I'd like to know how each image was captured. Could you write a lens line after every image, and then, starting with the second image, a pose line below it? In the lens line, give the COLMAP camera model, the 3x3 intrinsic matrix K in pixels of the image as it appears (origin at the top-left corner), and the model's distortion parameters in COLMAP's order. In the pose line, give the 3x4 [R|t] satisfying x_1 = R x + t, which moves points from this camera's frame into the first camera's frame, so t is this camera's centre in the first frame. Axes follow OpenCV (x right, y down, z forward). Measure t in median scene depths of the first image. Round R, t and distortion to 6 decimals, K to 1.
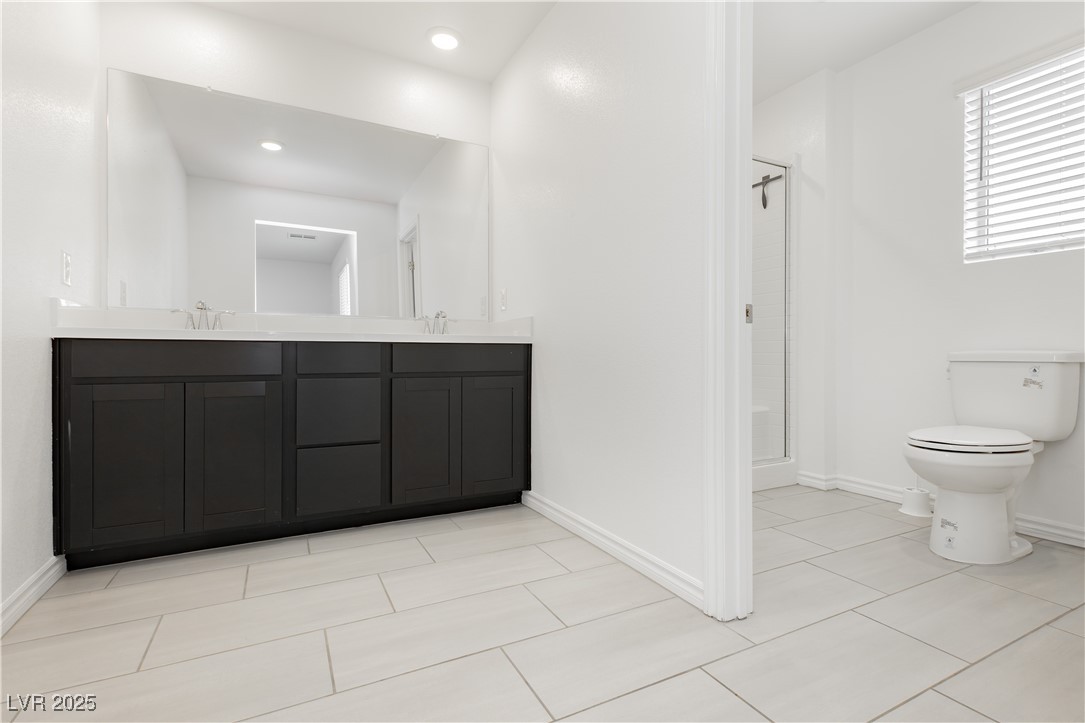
lens RADIAL K [[499.6, 0, 537.2], [0, 499.6, 359.9], [0, 0, 1]] dist [0.002496, 0.000672]
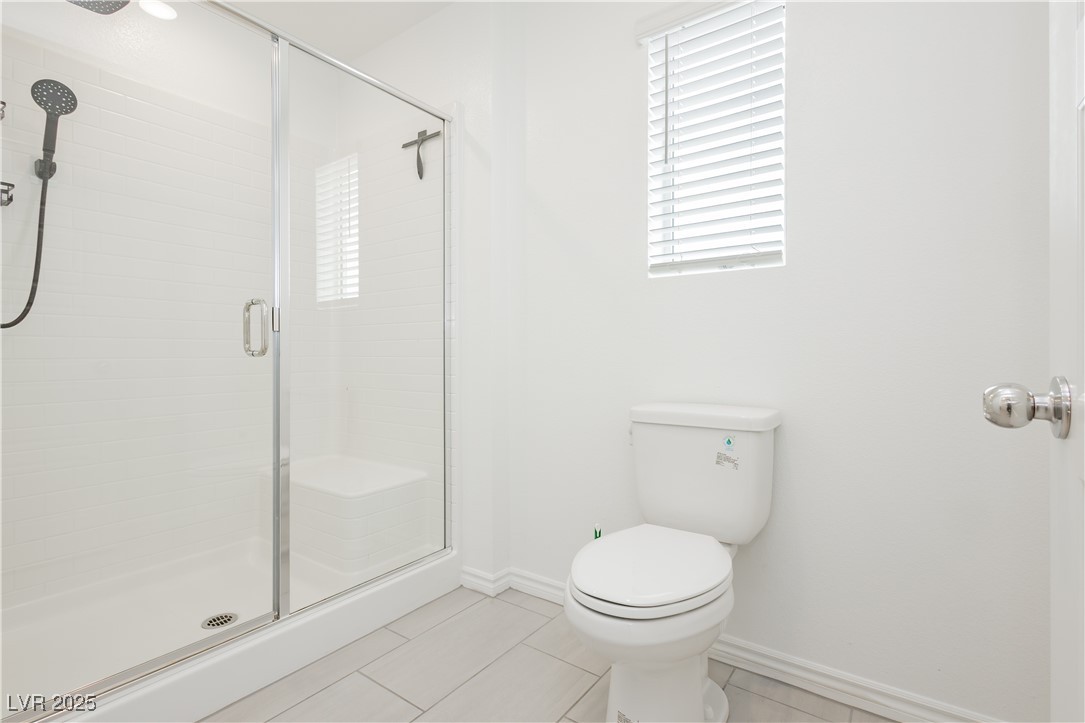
lens RADIAL K [[499.6, 0, 543.8], [0, 499.6, 361.7], [0, 0, 1]] dist [0.002496, 0.000672]
pose [[0.883895, 0.000310, 0.467685, 0.384650], [0.002335, 0.999984, -0.005076, -0.069489], [-0.467679, 0.005579, 0.883881, 0.437512]]
